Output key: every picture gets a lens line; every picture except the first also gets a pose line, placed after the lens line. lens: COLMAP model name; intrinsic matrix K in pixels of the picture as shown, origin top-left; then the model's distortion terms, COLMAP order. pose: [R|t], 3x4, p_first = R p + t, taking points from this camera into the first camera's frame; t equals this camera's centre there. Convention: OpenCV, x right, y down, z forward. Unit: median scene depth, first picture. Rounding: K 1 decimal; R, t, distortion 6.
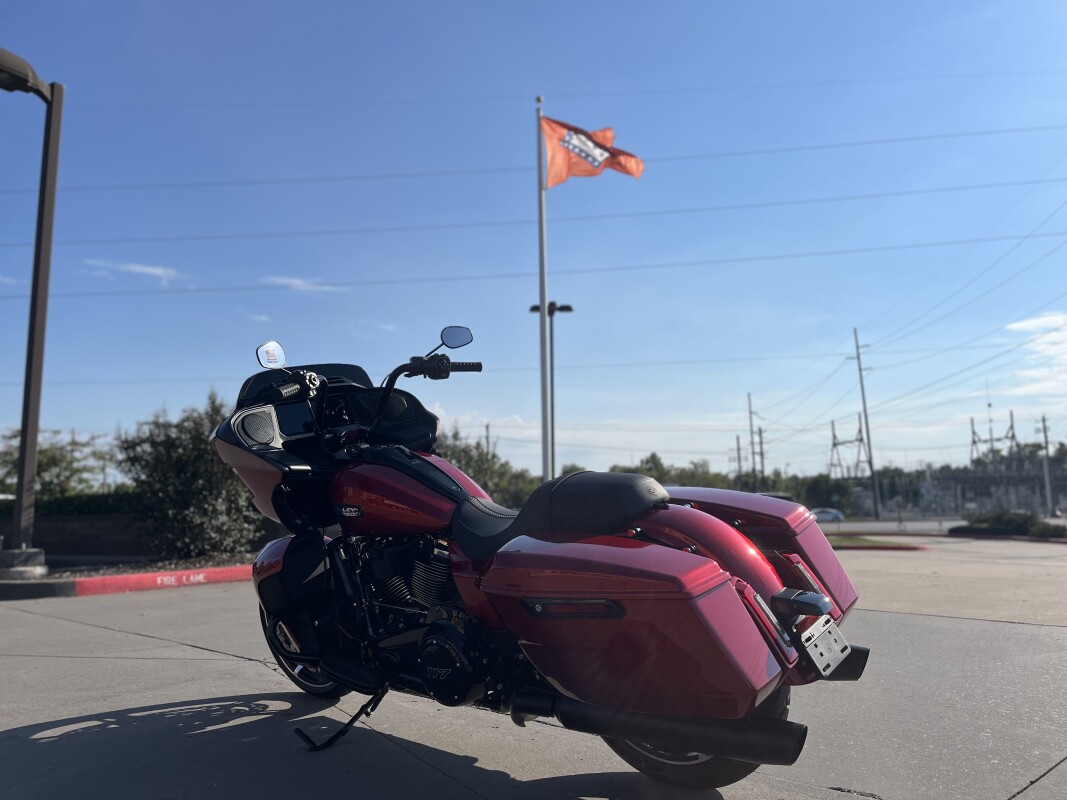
lens RADIAL K [[807.2, 0, 534.1], [0, 807.2, 399.4], [0, 0, 1]] dist [0.056871, -0.074423]
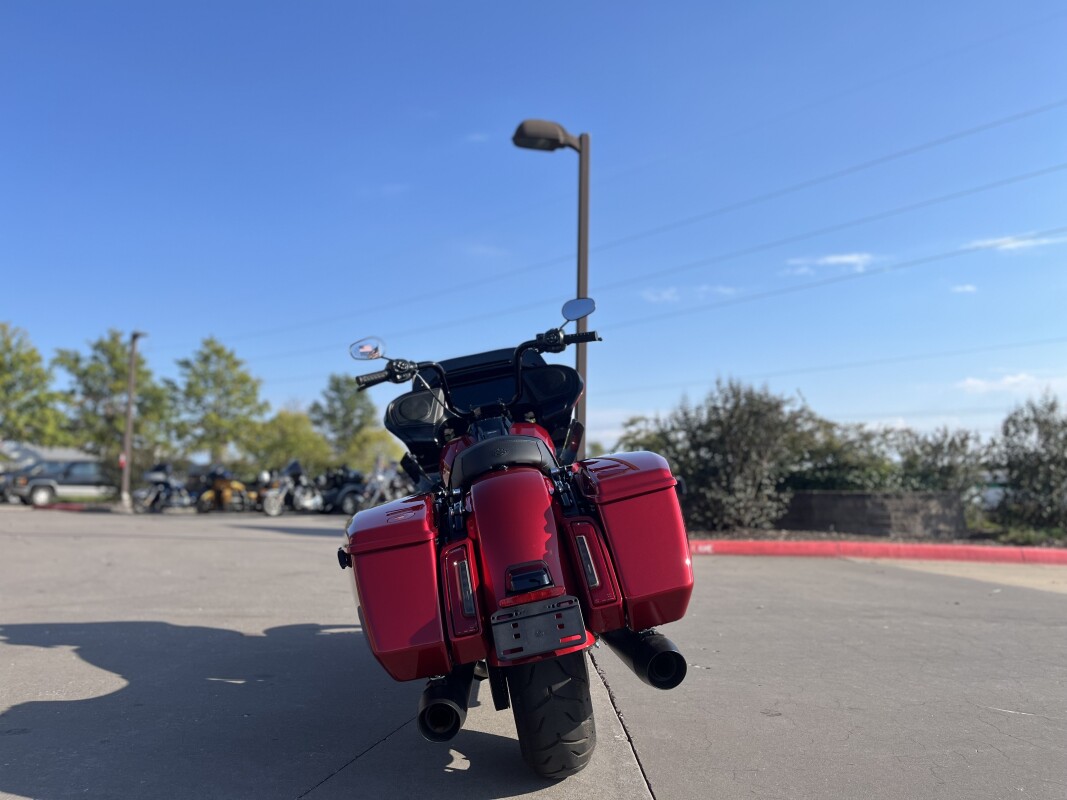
lens RADIAL K [[807.2, 0, 523.5], [0, 807.2, 401.2], [0, 0, 1]] dist [0.056871, -0.074423]
pose [[0.646327, -0.051103, -0.761348, 0.231835], [0.067632, 0.997665, -0.009550, 0.016151], [0.760058, -0.045319, 0.648273, 0.112739]]
